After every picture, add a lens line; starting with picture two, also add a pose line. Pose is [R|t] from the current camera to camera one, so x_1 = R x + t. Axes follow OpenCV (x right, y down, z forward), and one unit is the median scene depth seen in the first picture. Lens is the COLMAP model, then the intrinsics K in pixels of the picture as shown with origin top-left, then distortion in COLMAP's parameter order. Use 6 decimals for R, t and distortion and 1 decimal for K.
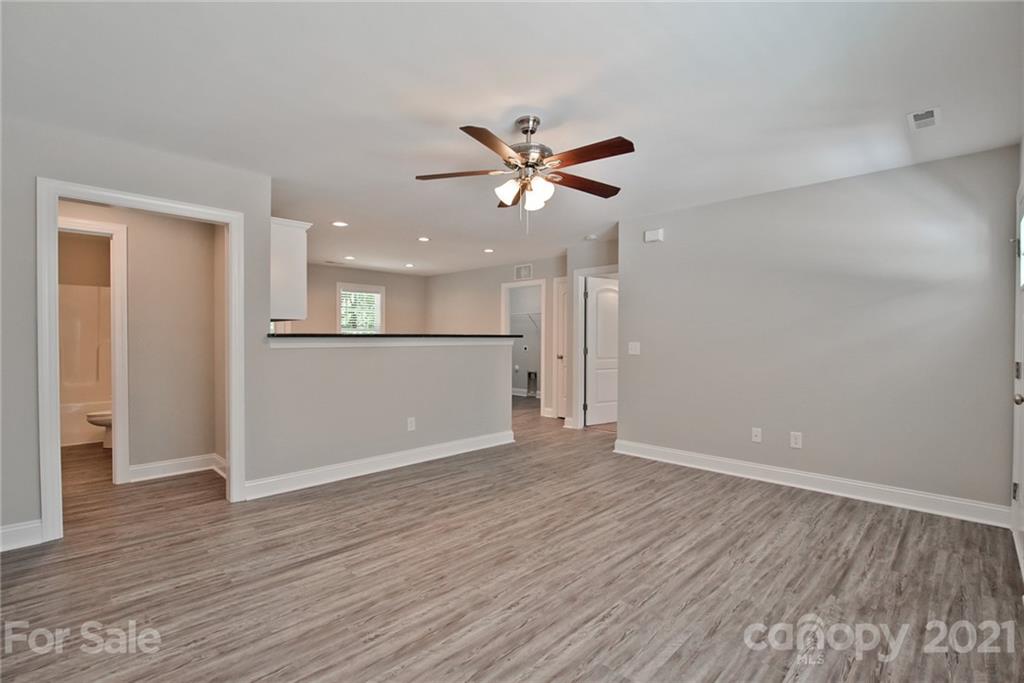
lens RADIAL K [[472.1, 0, 505.3], [0, 472.1, 344.8], [0, 0, 1]] dist [-0.019031, -0.000201]
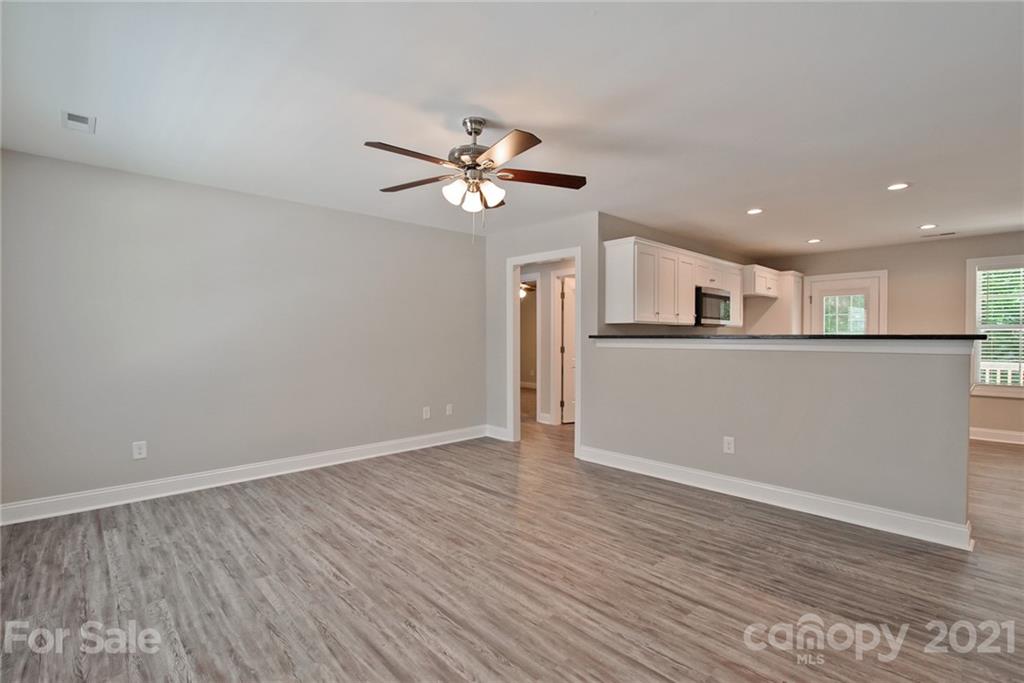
lens RADIAL K [[465.7, 0, 521.5], [0, 465.7, 342.3], [0, 0, 1]] dist [-0.021616, -0.000193]
pose [[-0.009741, 0.009551, -0.999907, 0.940419], [-0.017159, 0.999806, 0.009717, -0.015806], [0.999805, 0.017252, -0.009575, 1.014931]]
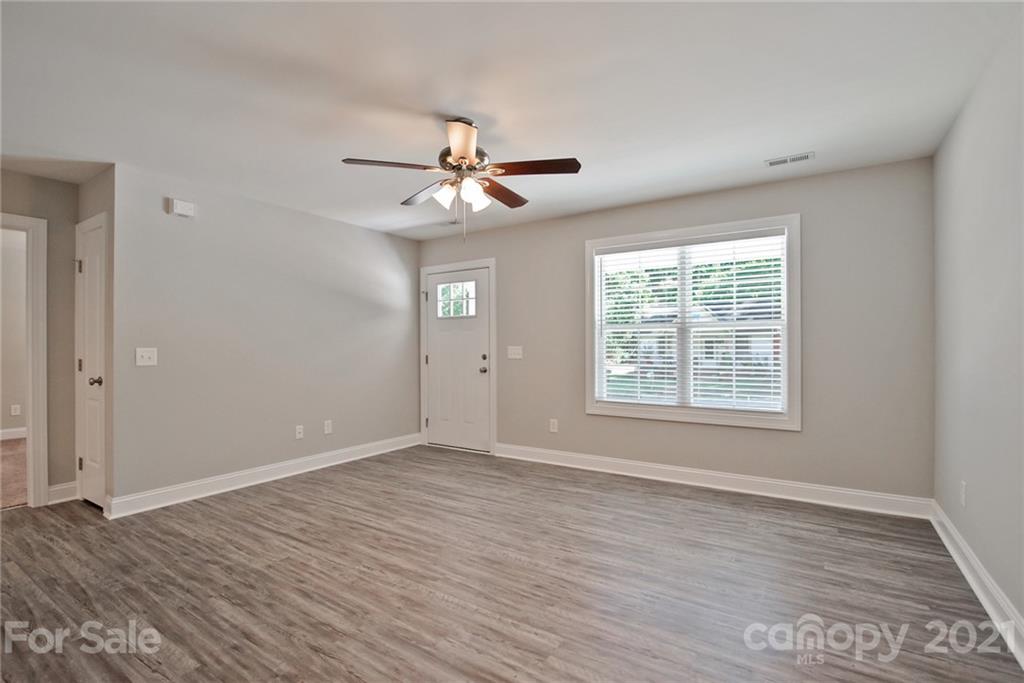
lens RADIAL K [[479.9, 0, 515.7], [0, 479.9, 339.8], [0, 0, 1]] dist [-0.015606, 0.000316]
pose [[-0.213436, 0.011350, 0.976891, -0.889983], [0.018850, 0.999794, -0.007497, -0.003797], [-0.976775, 0.016814, -0.213607, 1.017158]]
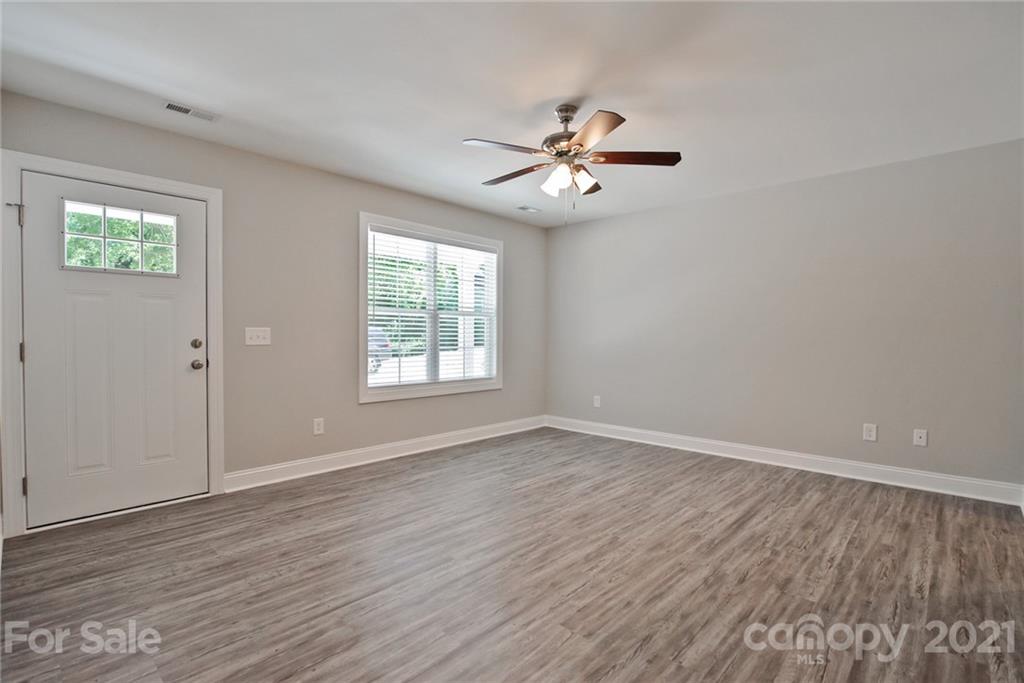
lens RADIAL K [[479.9, 0, 515.7], [0, 479.9, 339.8], [0, 0, 1]] dist [-0.015606, 0.000316]
pose [[-0.998779, -0.007476, -0.048829, 0.189281], [-0.008706, 0.999649, 0.025024, 0.002636], [0.048625, 0.025419, -0.998494, 1.874929]]
